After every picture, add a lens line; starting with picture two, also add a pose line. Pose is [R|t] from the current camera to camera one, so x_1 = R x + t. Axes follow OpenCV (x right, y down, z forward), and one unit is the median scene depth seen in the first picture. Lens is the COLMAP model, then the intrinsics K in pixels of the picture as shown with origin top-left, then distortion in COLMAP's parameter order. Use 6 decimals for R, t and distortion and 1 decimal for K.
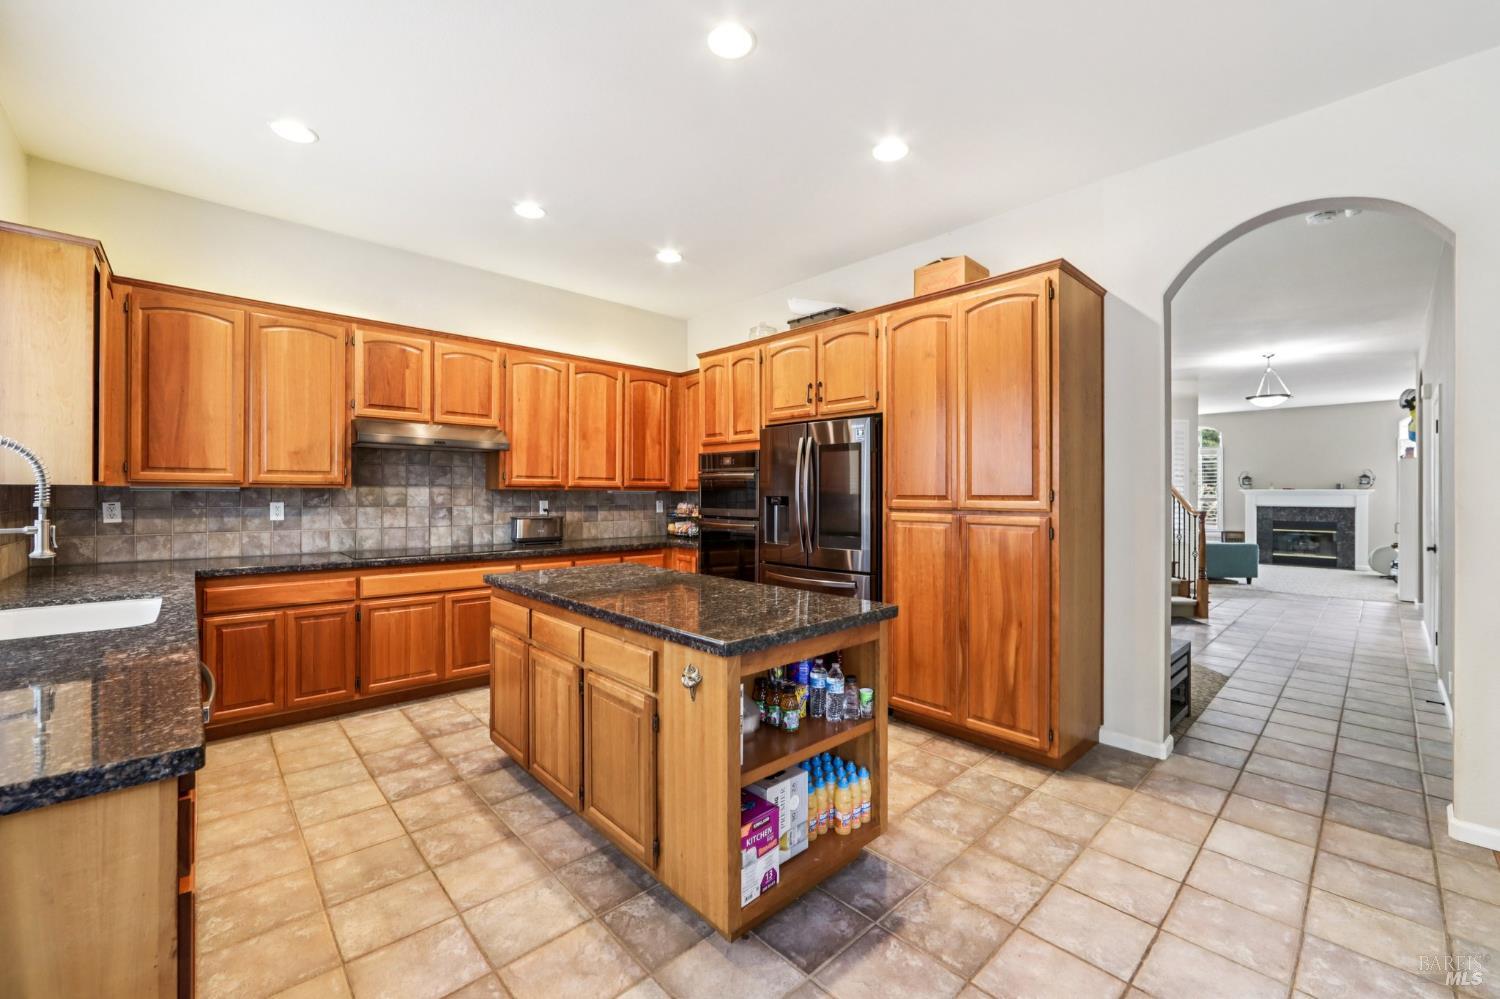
lens RADIAL K [[601.5, 0, 750.7], [0, 601.5, 489.5], [0, 0, 1]] dist [-0.007735, -0.000199]
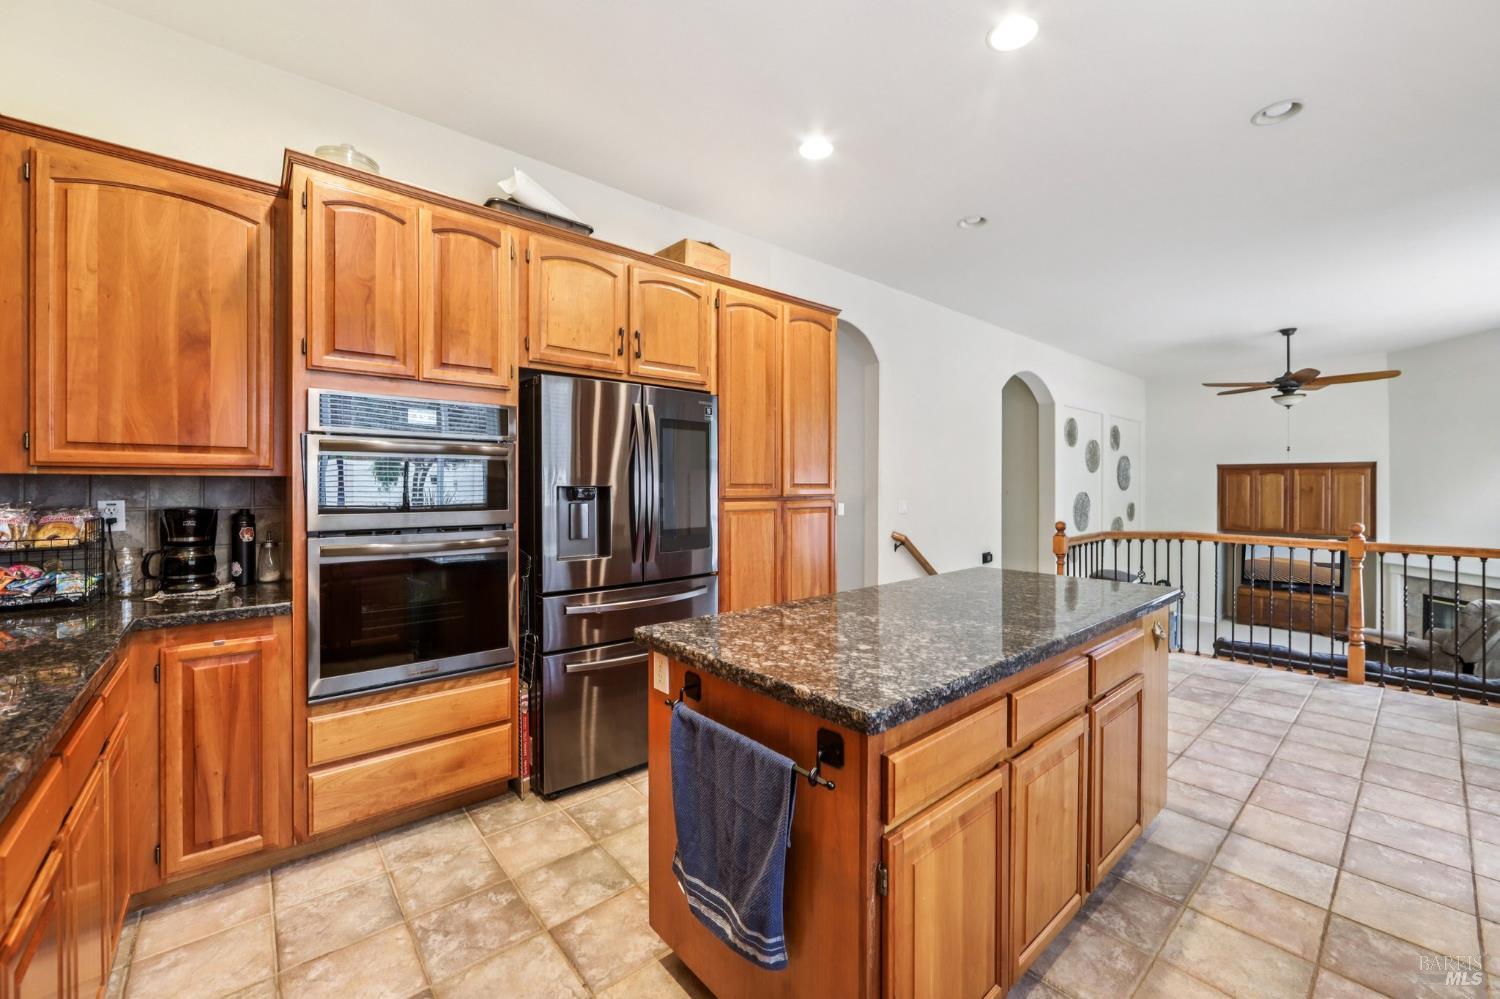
lens RADIAL K [[601.5, 0, 750.7], [0, 601.5, 489.5], [0, 0, 1]] dist [-0.007735, -0.000199]
pose [[0.035816, -0.012321, 0.999282, -0.560812], [-0.011002, 0.999859, 0.012722, 0.004574], [-0.999298, -0.011450, 0.035675, 0.747908]]
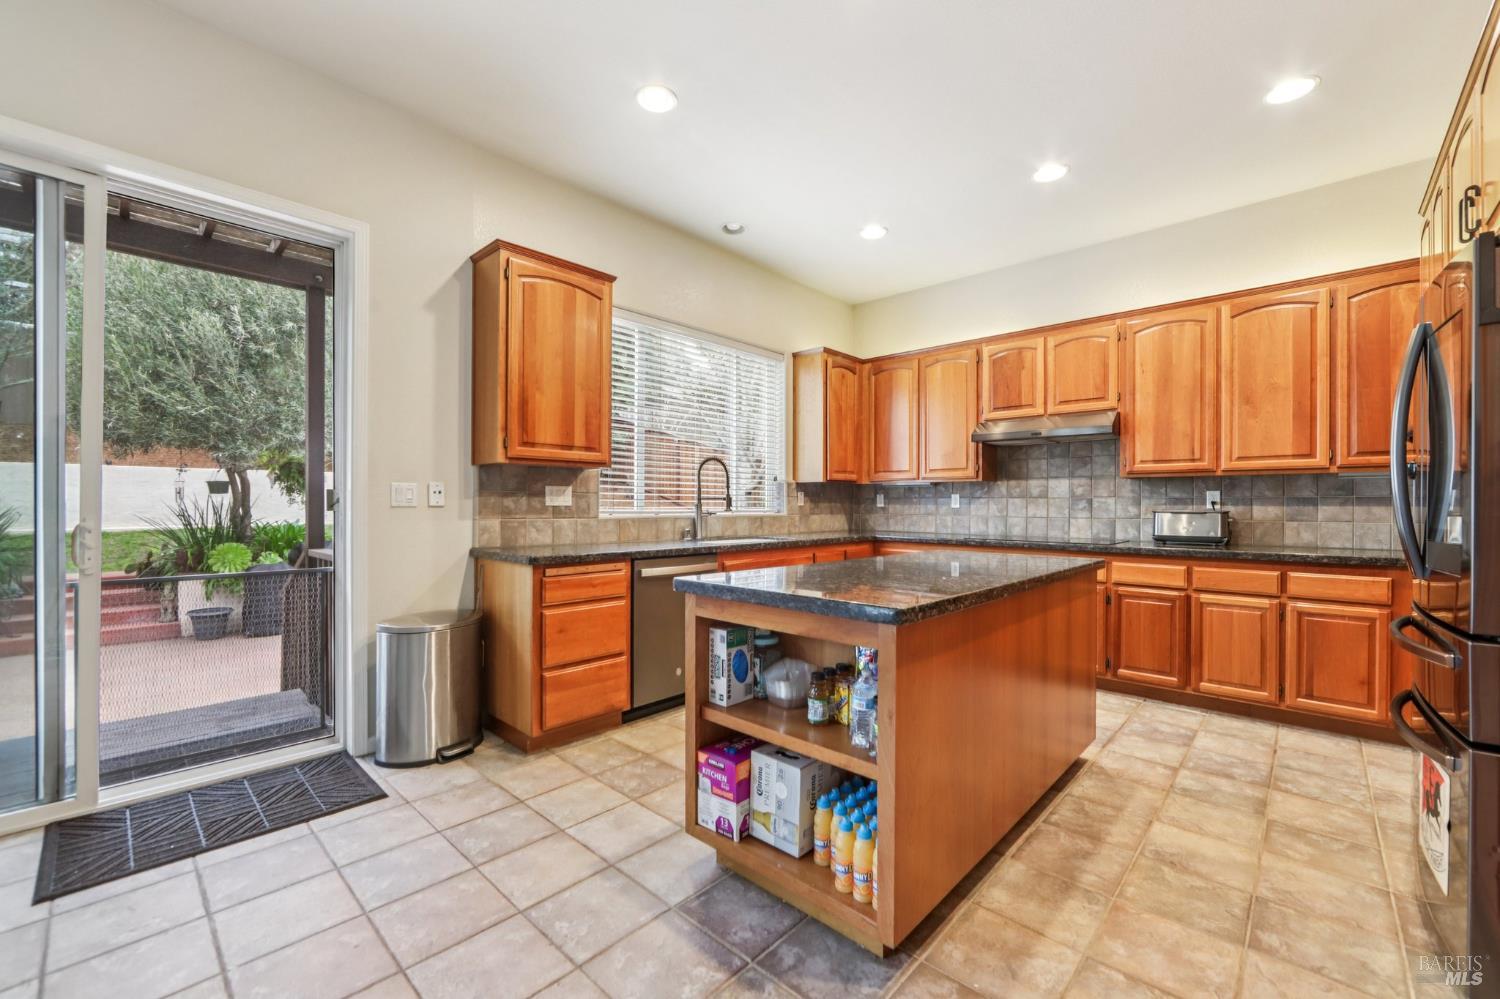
lens RADIAL K [[601.5, 0, 750.7], [0, 601.5, 489.5], [0, 0, 1]] dist [-0.007735, -0.000199]
pose [[0.073629, -0.028832, -0.996869, 0.450774], [0.005220, 0.999579, -0.028525, 0.041913], [0.997272, -0.003103, 0.073748, 0.405432]]
